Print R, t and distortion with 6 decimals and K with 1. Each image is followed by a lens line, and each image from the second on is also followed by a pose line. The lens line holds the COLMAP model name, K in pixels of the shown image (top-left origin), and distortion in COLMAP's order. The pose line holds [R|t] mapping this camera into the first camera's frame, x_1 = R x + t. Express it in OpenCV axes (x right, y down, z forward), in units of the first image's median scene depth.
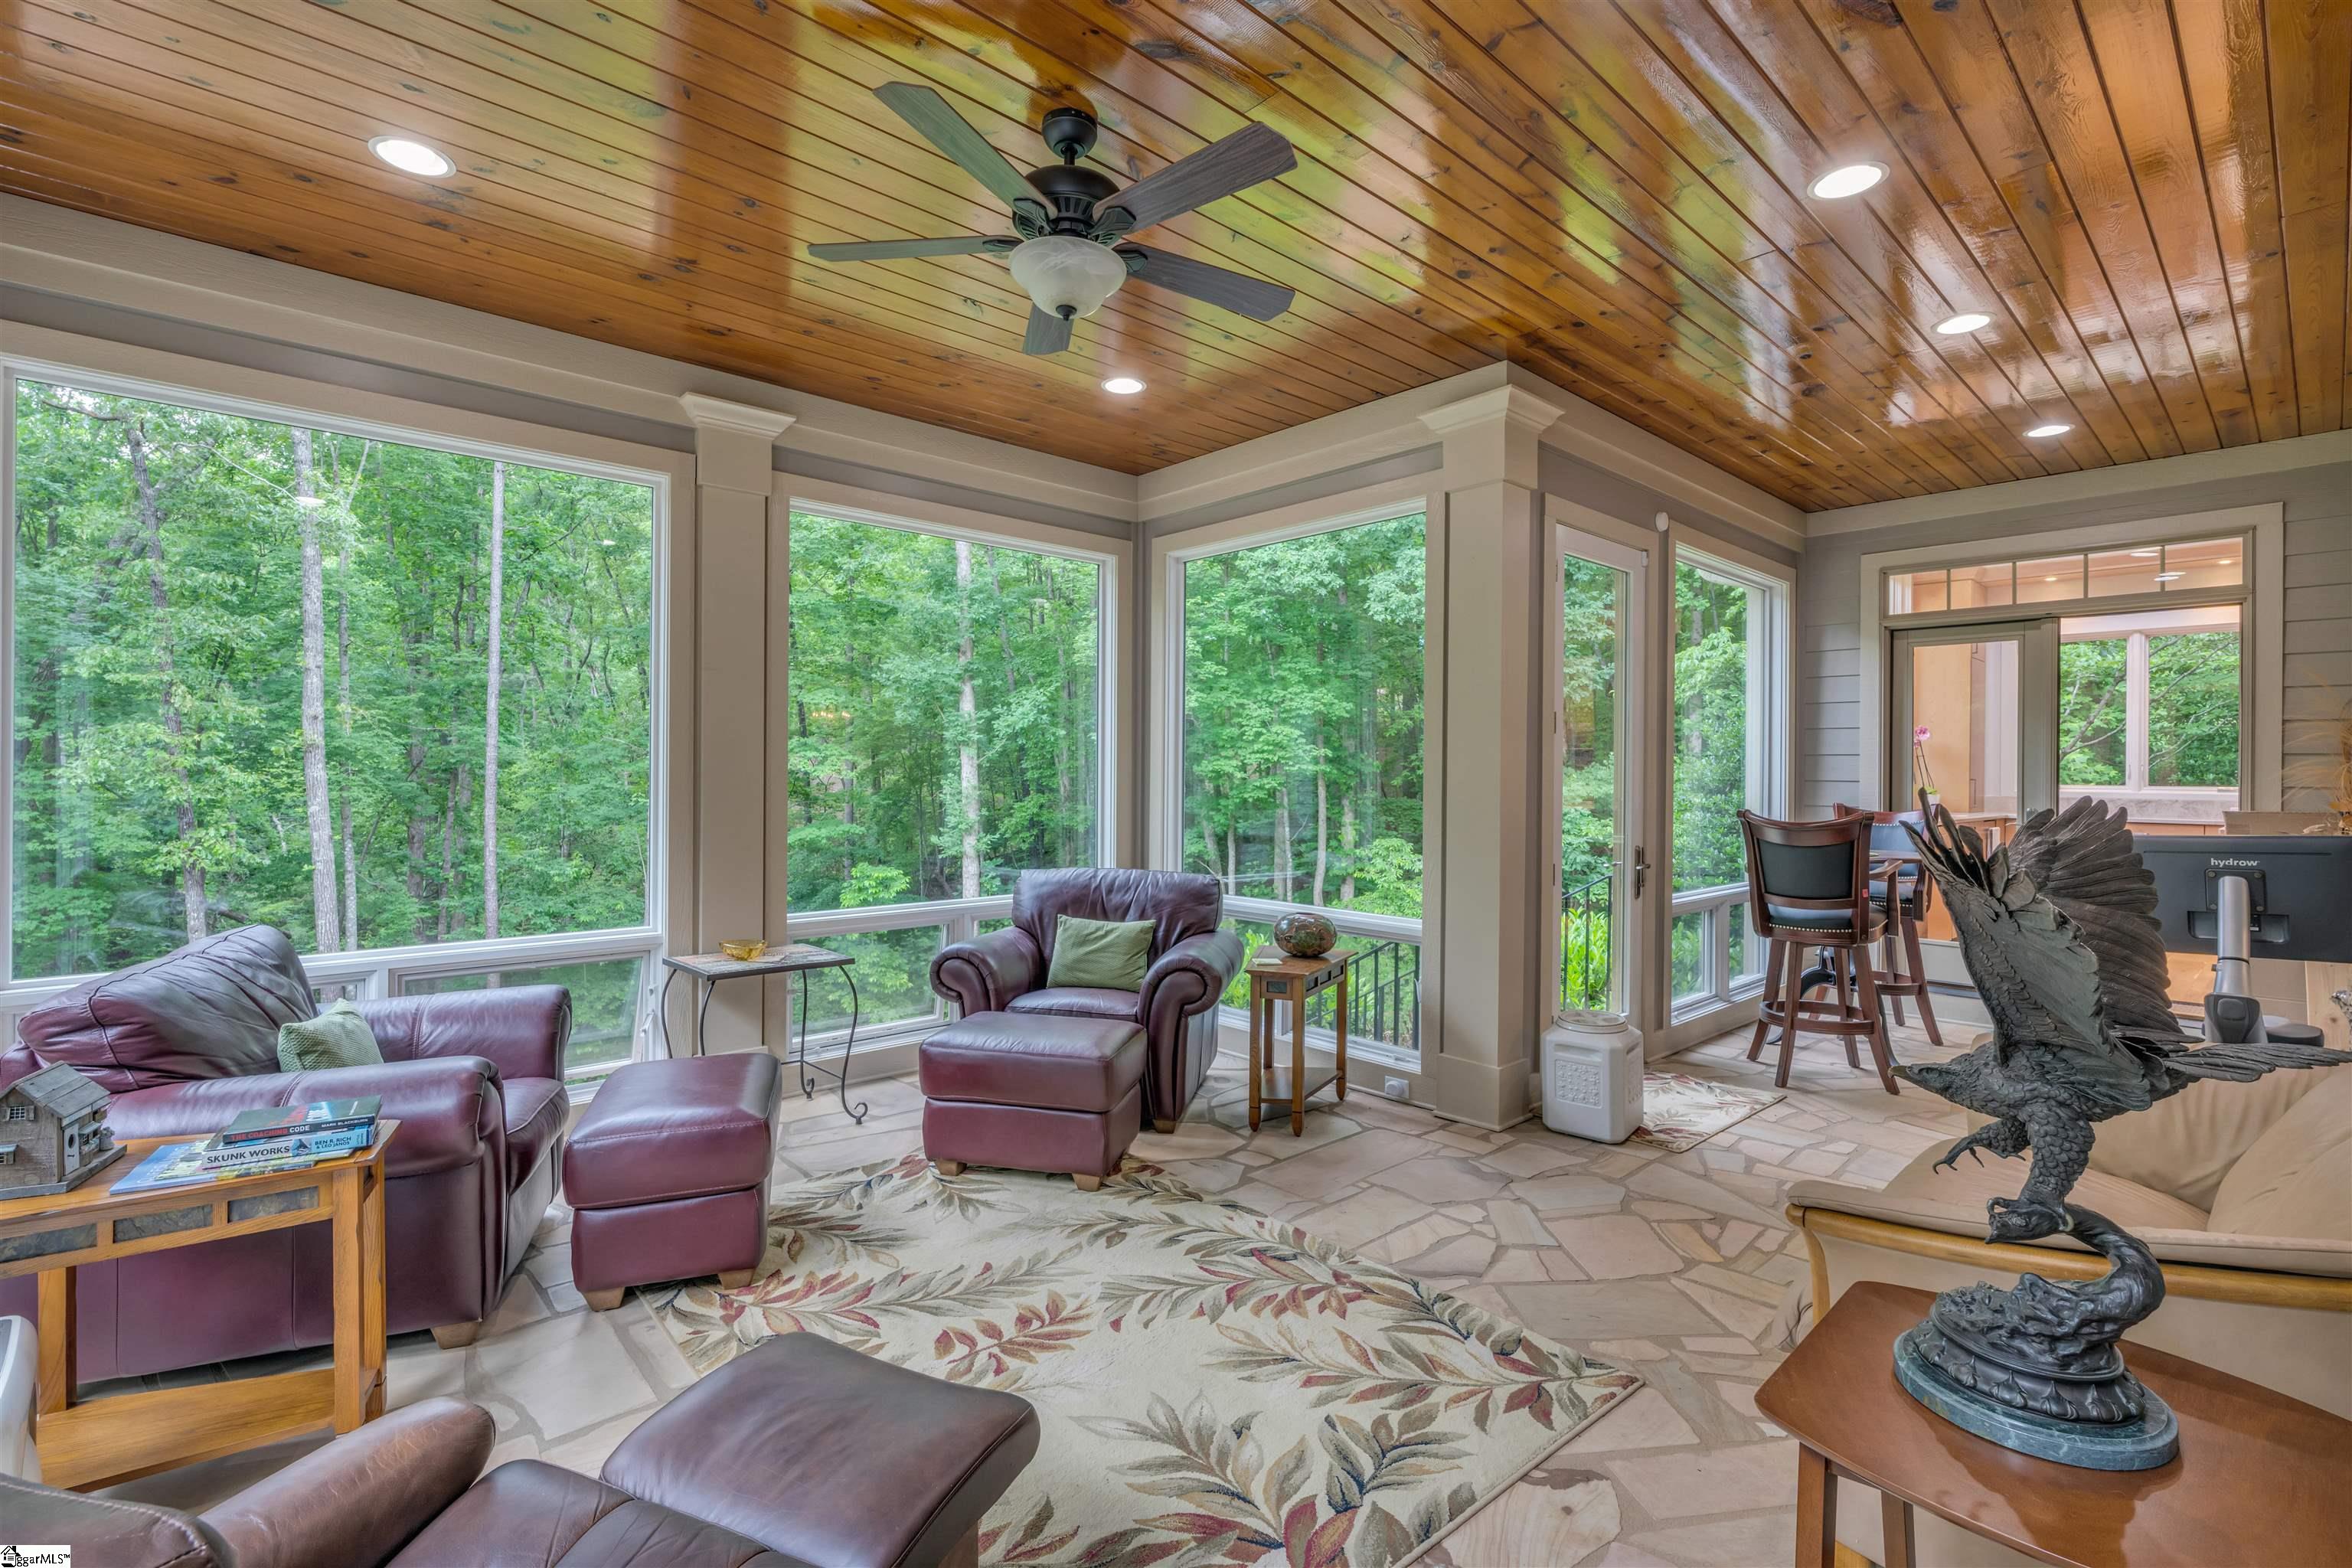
lens RADIAL K [[1057.7, 0, 1172.6], [0, 1057.7, 770.0], [0, 0, 1]] dist [-0.003552, 0.000123]
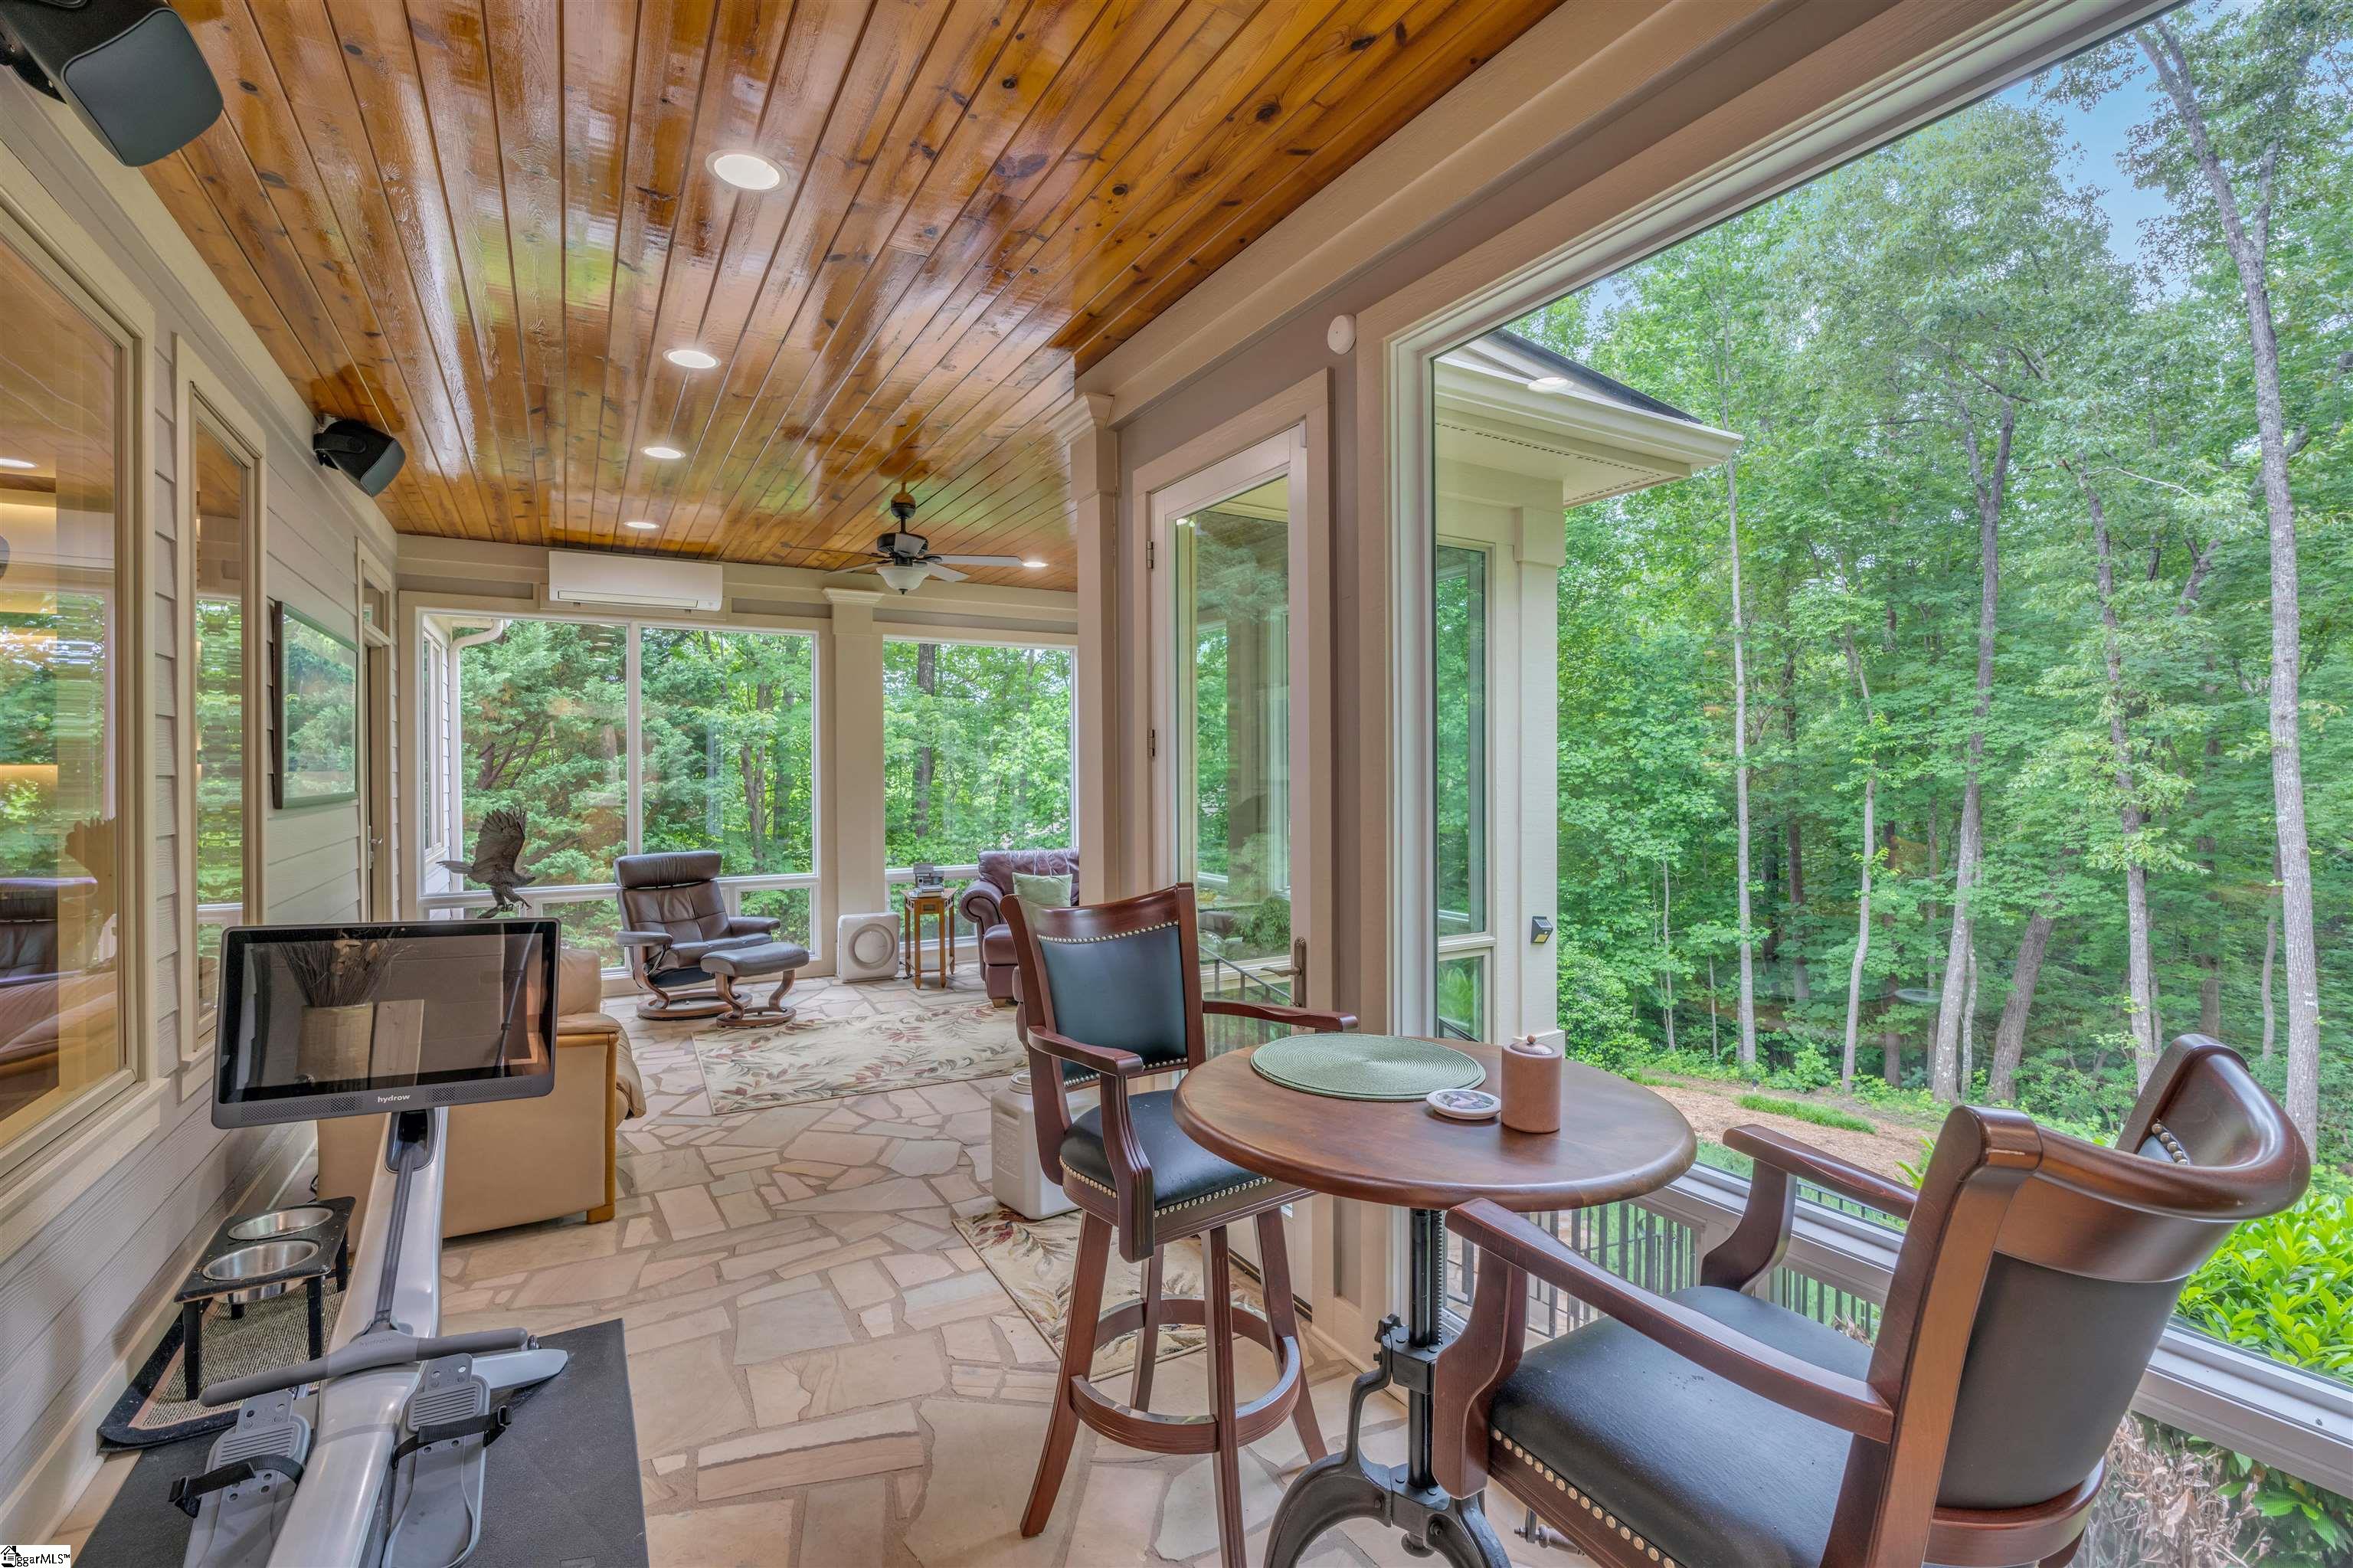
lens RADIAL K [[1030.6, 0, 1167.5], [0, 1030.6, 778.4], [0, 0, 1]] dist [-0.000462, 0.000048]
pose [[-0.208048, 0.004099, -0.978110, 1.719192], [0.005066, 0.999982, 0.003113, -0.034214], [0.978105, -0.004308, -0.208066, 1.788242]]
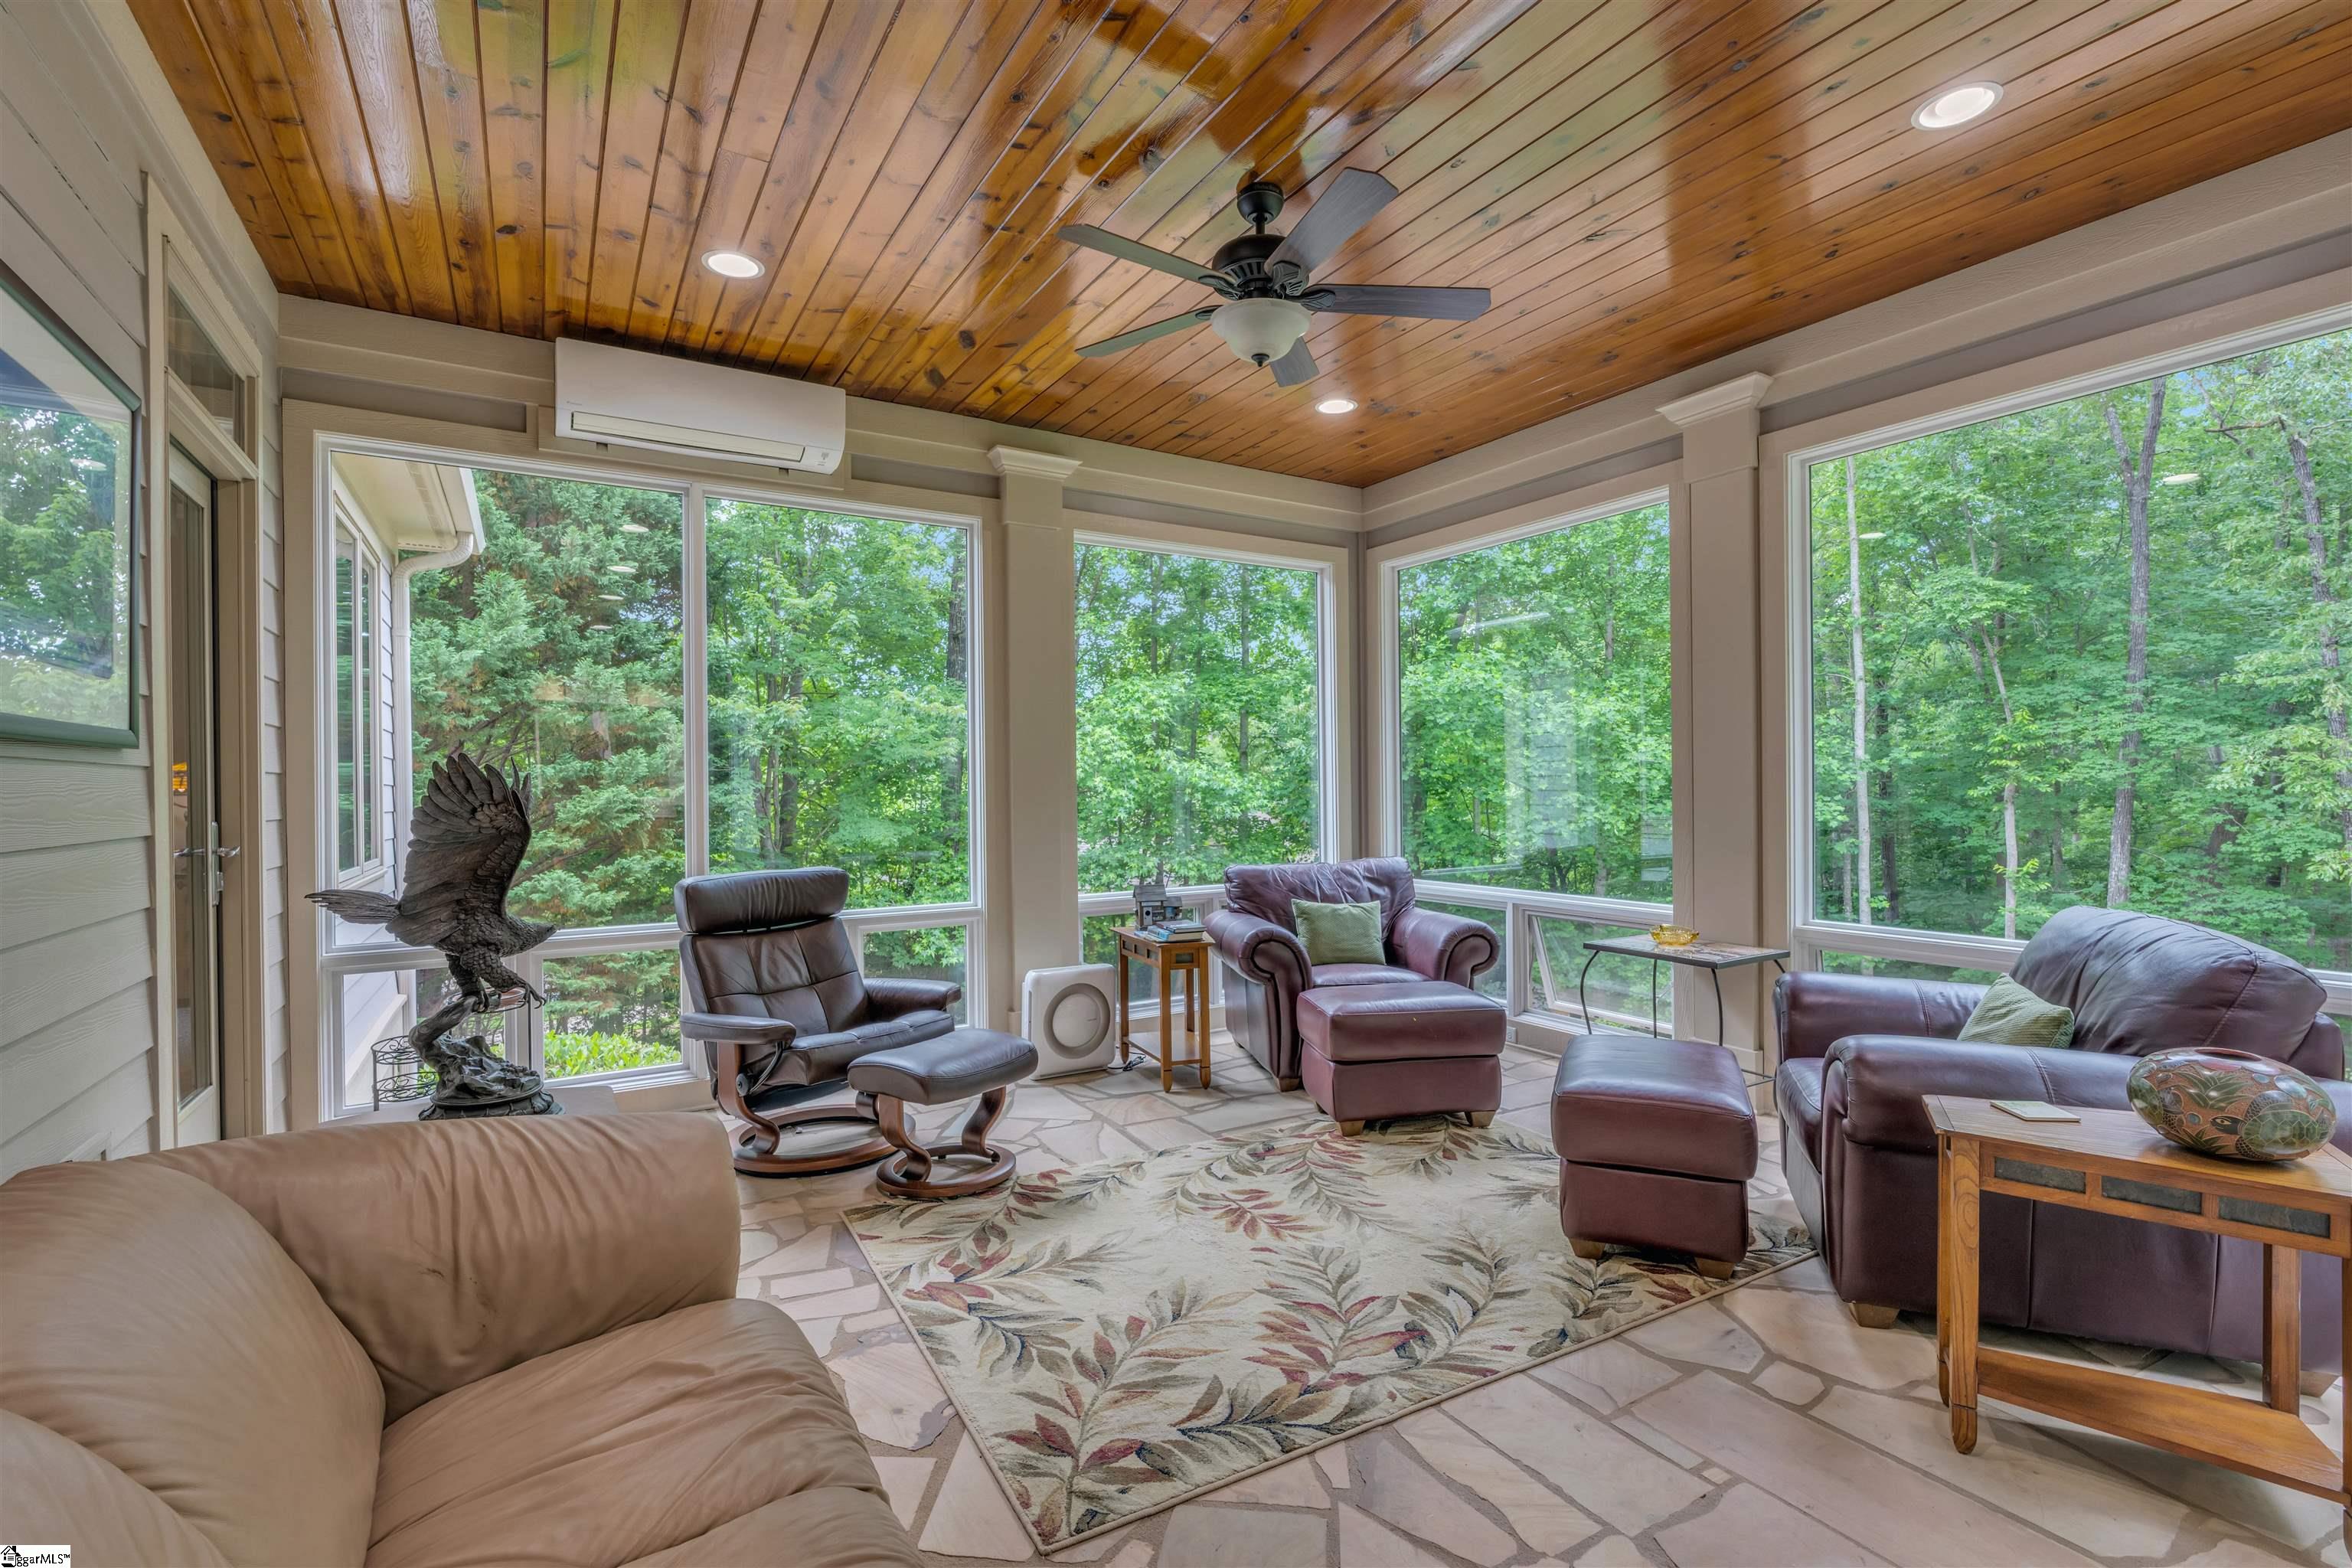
lens RADIAL K [[1037.0, 0, 1176.4], [0, 1037.0, 789.6], [0, 0, 1]] dist [-0.002779, 0.000241]
pose [[-0.184404, -0.000764, -0.982850, 0.922754], [0.010114, 0.999945, -0.002675, 0.037452], [0.982798, -0.010434, -0.184386, 0.993131]]
